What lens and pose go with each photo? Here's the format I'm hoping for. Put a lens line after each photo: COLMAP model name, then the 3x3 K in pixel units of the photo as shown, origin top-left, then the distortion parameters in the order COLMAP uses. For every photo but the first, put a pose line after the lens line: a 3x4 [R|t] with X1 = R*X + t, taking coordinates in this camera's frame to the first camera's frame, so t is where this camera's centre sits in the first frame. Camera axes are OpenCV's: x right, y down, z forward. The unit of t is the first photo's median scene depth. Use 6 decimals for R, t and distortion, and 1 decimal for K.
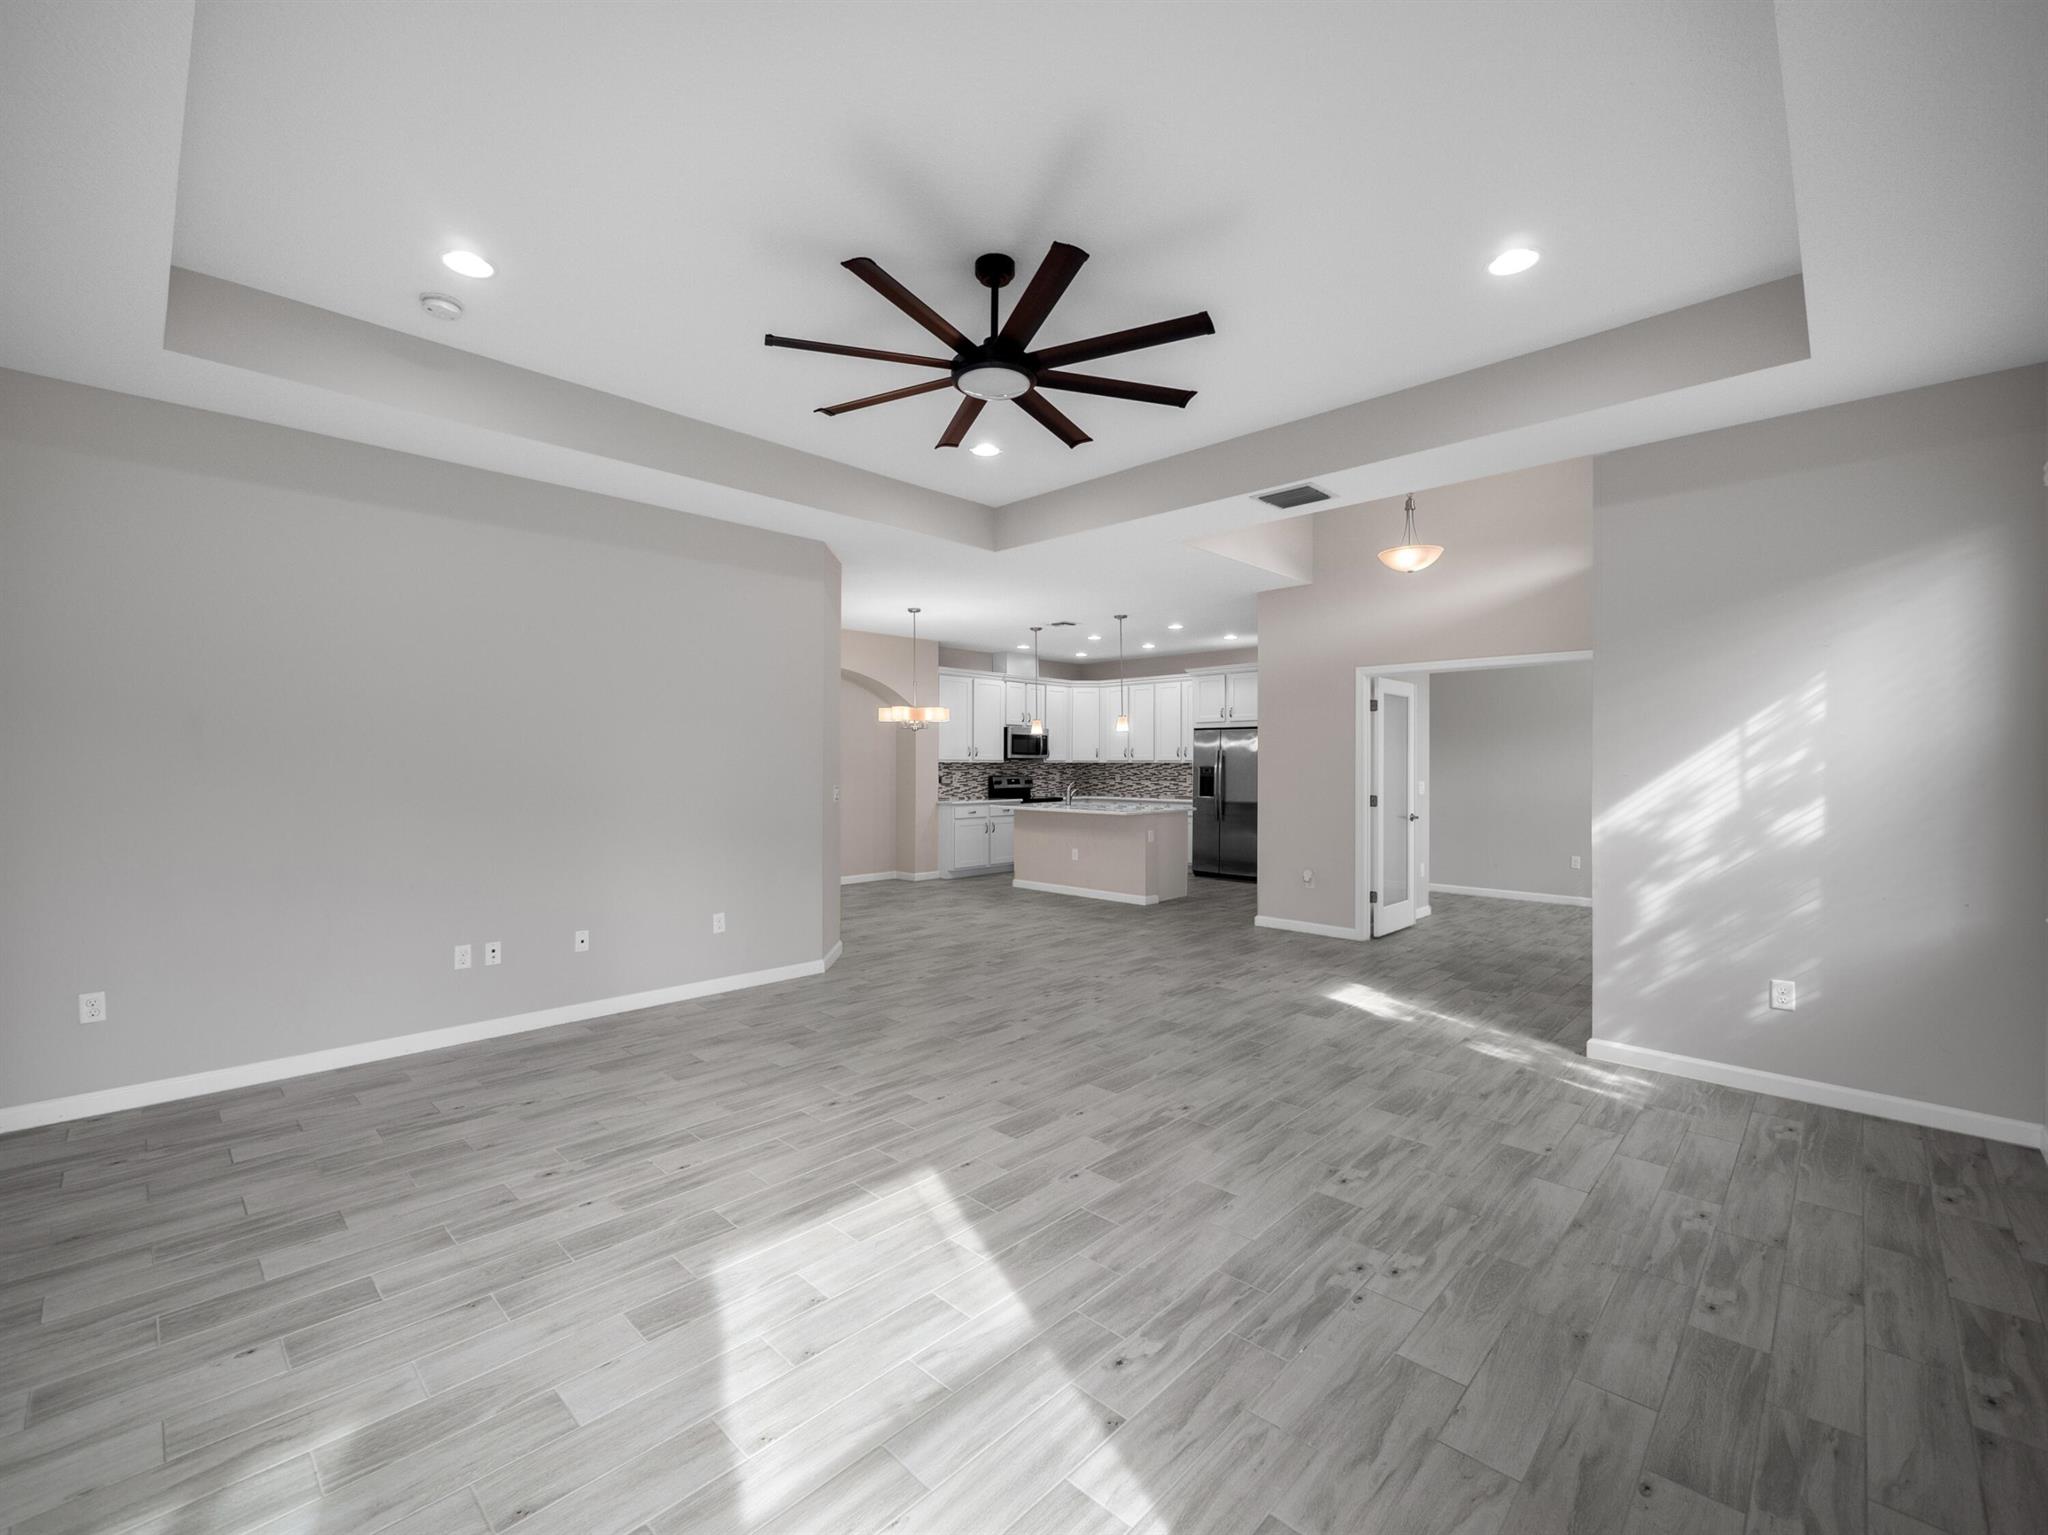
lens RADIAL K [[867.7, 0, 1016.3], [0, 867.7, 766.3], [0, 0, 1]] dist [-0.001776, -0.000776]
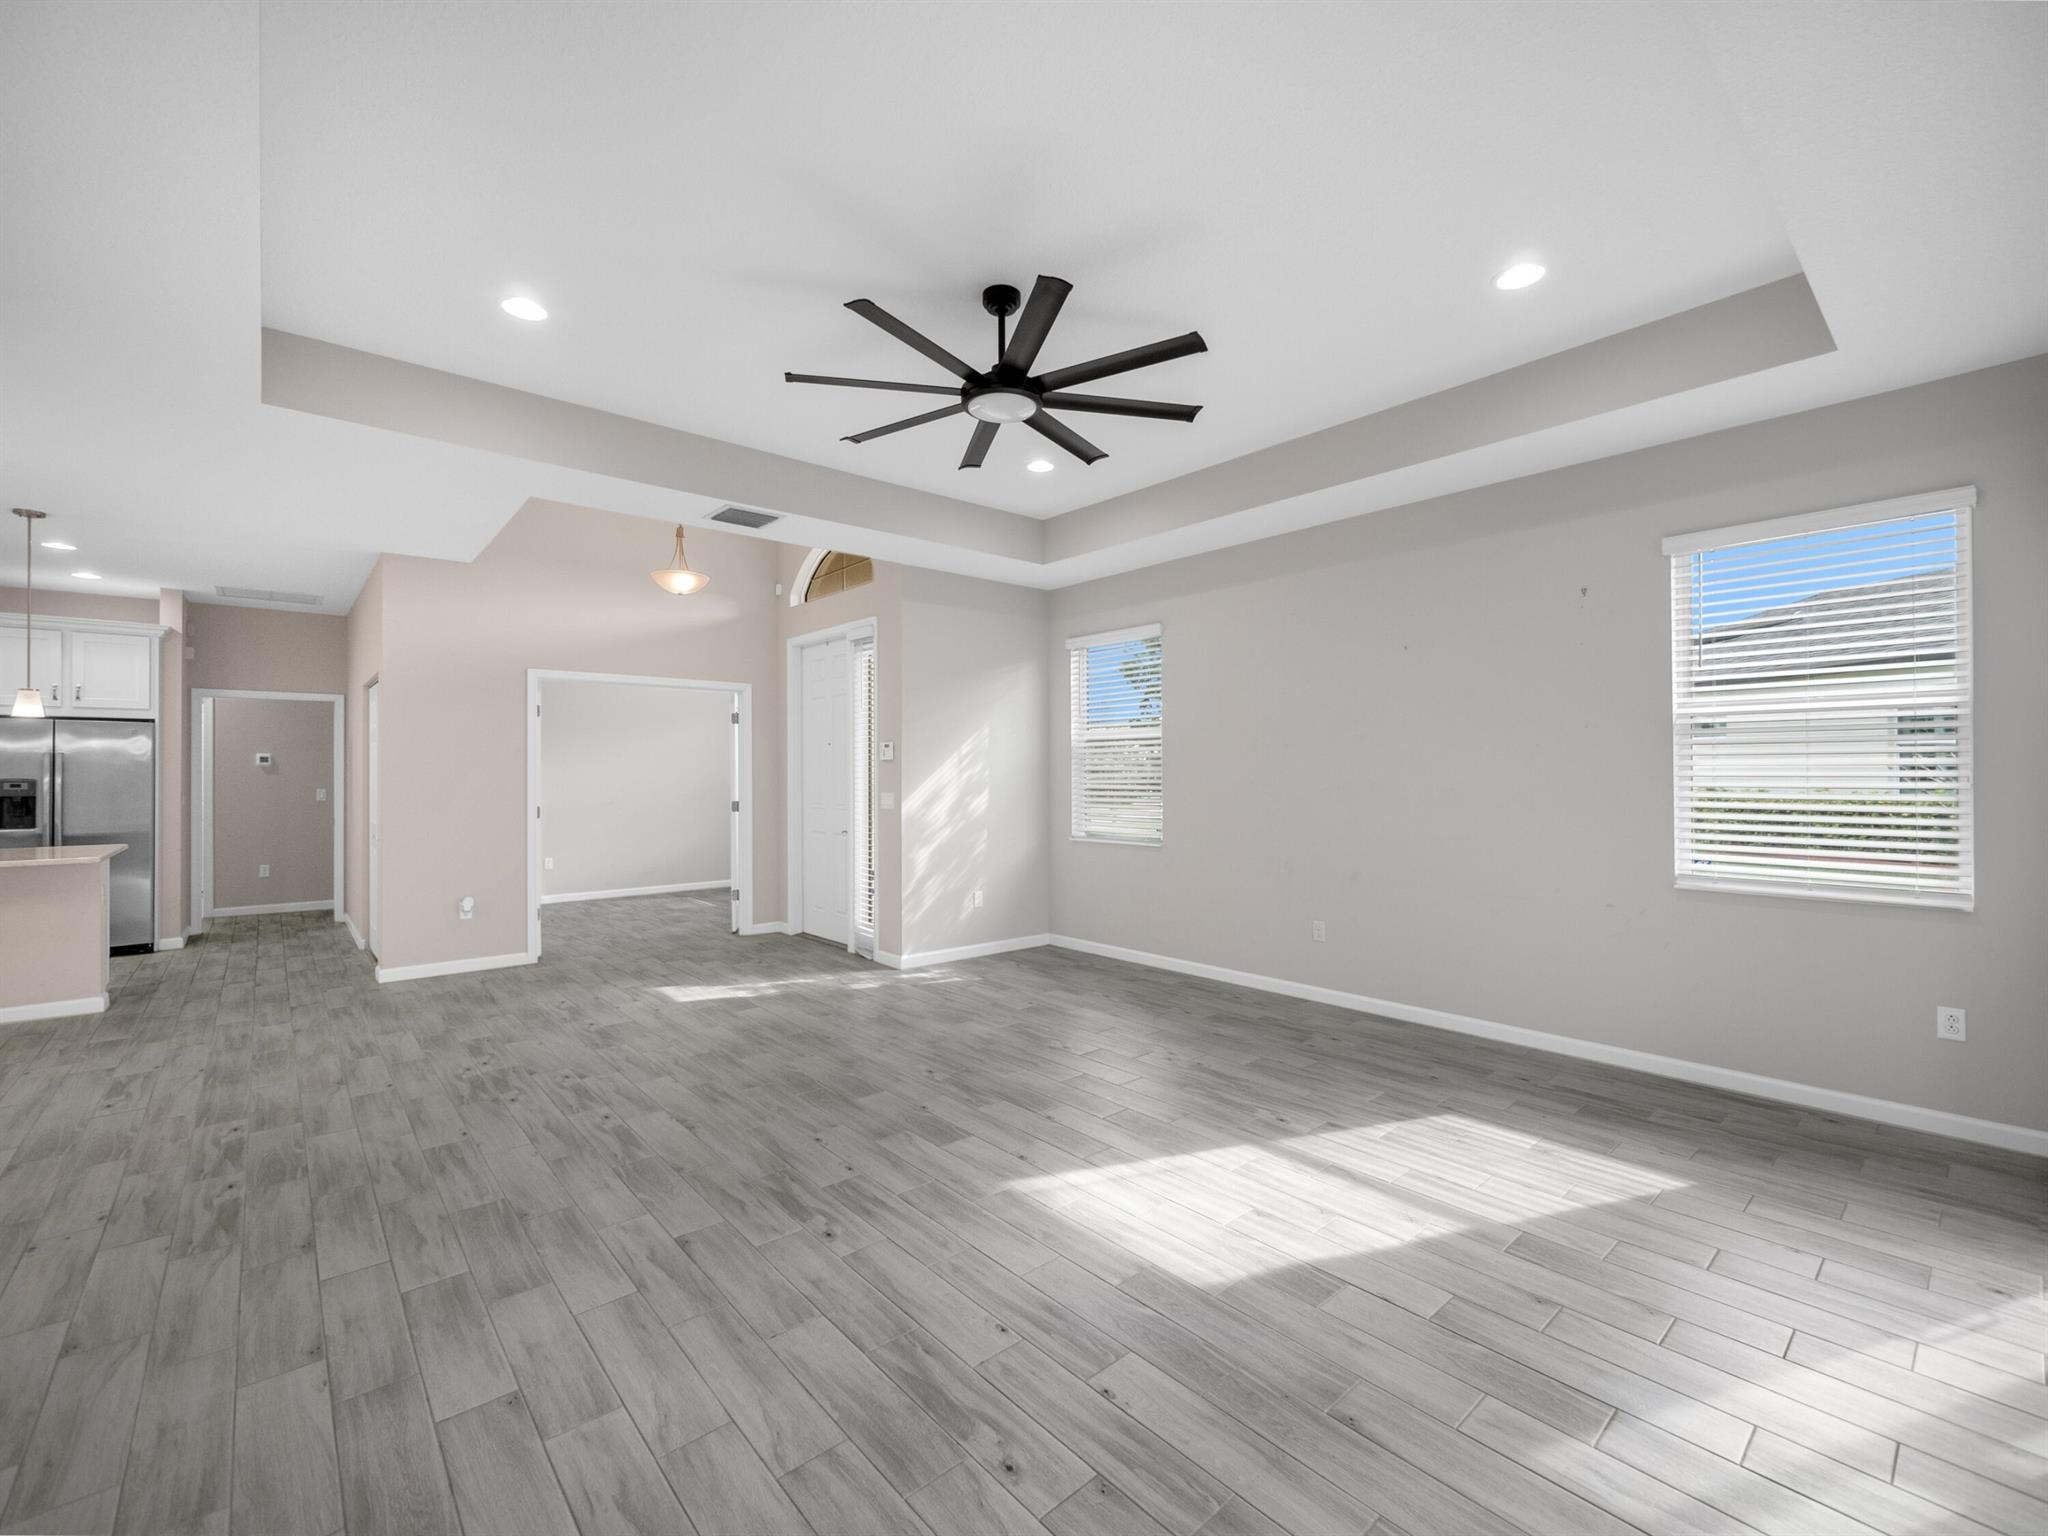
lens RADIAL K [[867.7, 0, 1016.3], [0, 867.7, 766.8], [0, 0, 1]] dist [-0.001776, -0.000776]
pose [[0.087850, 0.006535, 0.996112, -0.315956], [0.006801, 0.999951, -0.007160, 0.000525], [-0.996111, 0.007404, 0.087801, 0.264509]]
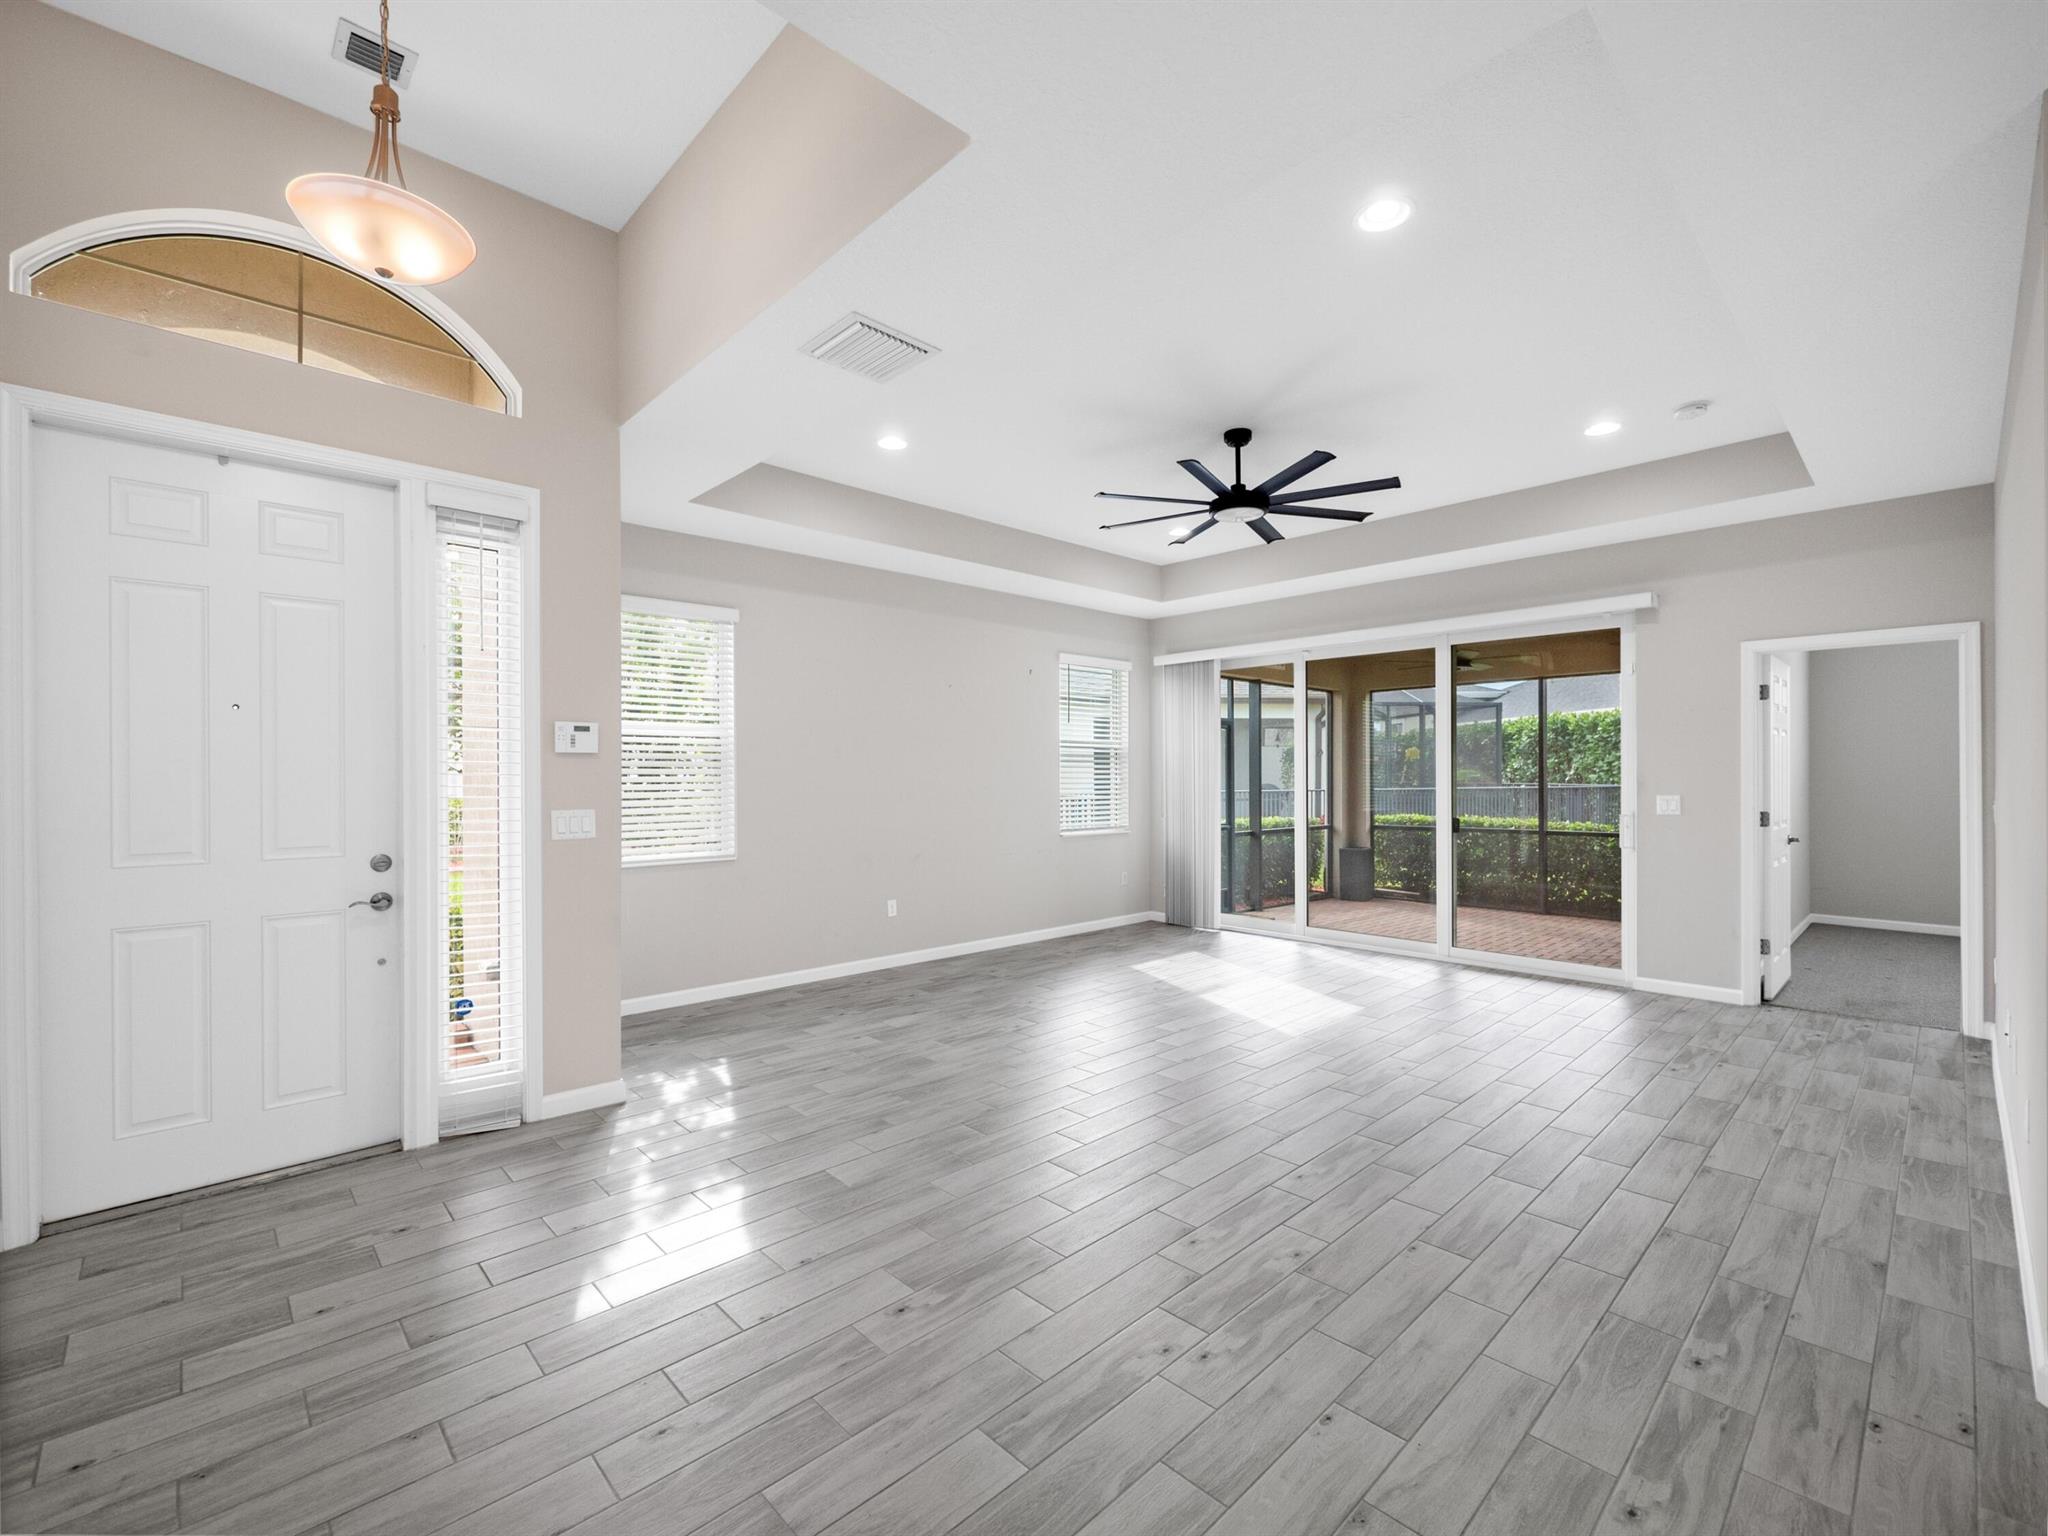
lens RADIAL K [[882.6, 0, 1018.4], [0, 882.6, 770.6], [0, 0, 1]] dist [-0.000522, -0.000093]
pose [[-0.998958, 0.002169, 0.045585, 0.082808], [0.002019, 0.999992, -0.003333, -0.000719], [-0.045592, -0.003238, -0.998955, 0.746648]]
